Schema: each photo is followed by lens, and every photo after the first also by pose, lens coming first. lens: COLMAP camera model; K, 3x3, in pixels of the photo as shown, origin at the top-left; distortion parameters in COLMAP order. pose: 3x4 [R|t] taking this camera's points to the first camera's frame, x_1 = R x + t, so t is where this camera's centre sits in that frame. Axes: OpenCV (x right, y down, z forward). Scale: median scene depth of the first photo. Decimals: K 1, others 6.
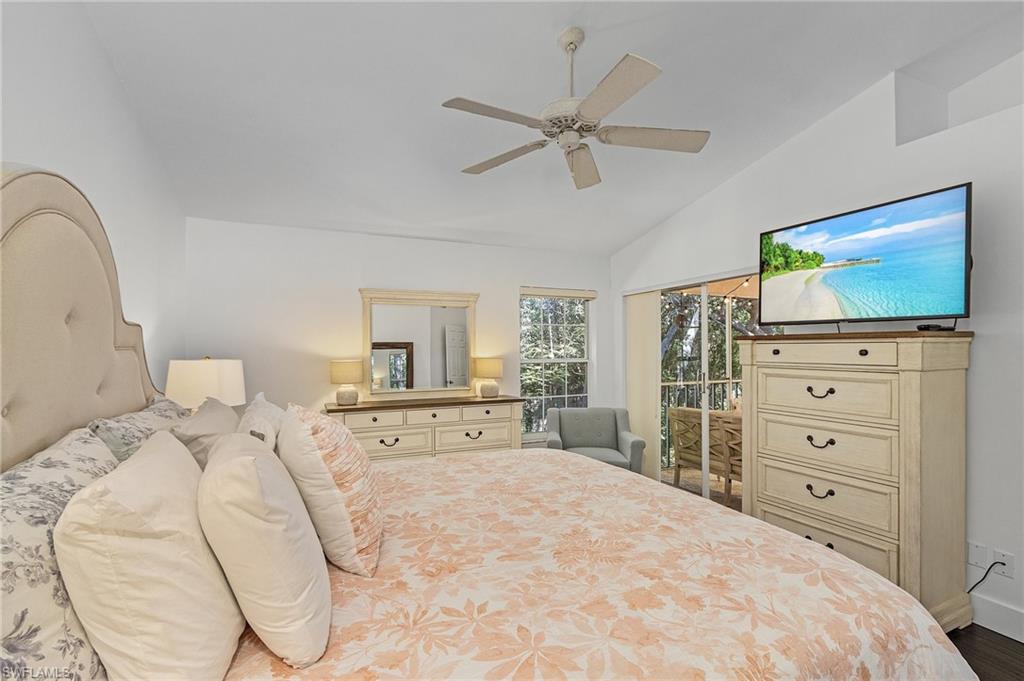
lens RADIAL K [[474.7, 0, 508.2], [0, 474.7, 343.8], [0, 0, 1]] dist [0.000623, -0.000168]
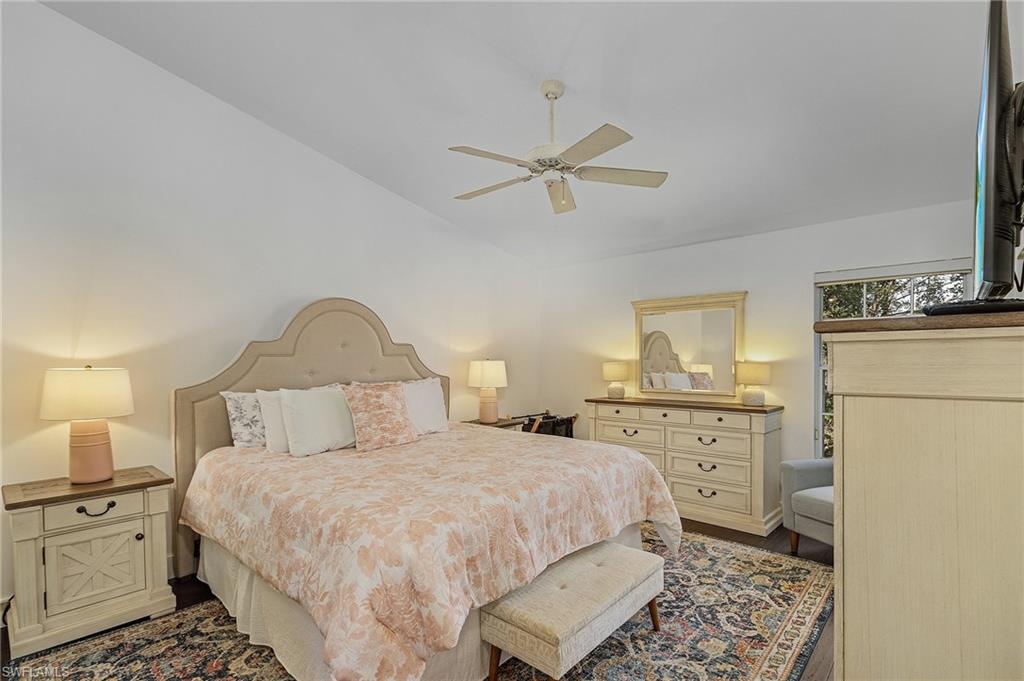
lens RADIAL K [[490.0, 0, 509.9], [0, 490.0, 360.8], [0, 0, 1]] dist [0.001182, 0.000025]
pose [[0.395429, 0.017467, -0.918331, 1.042756], [0.015931, 0.999538, 0.025871, -0.009428], [0.918359, -0.024860, 0.394968, 0.346418]]
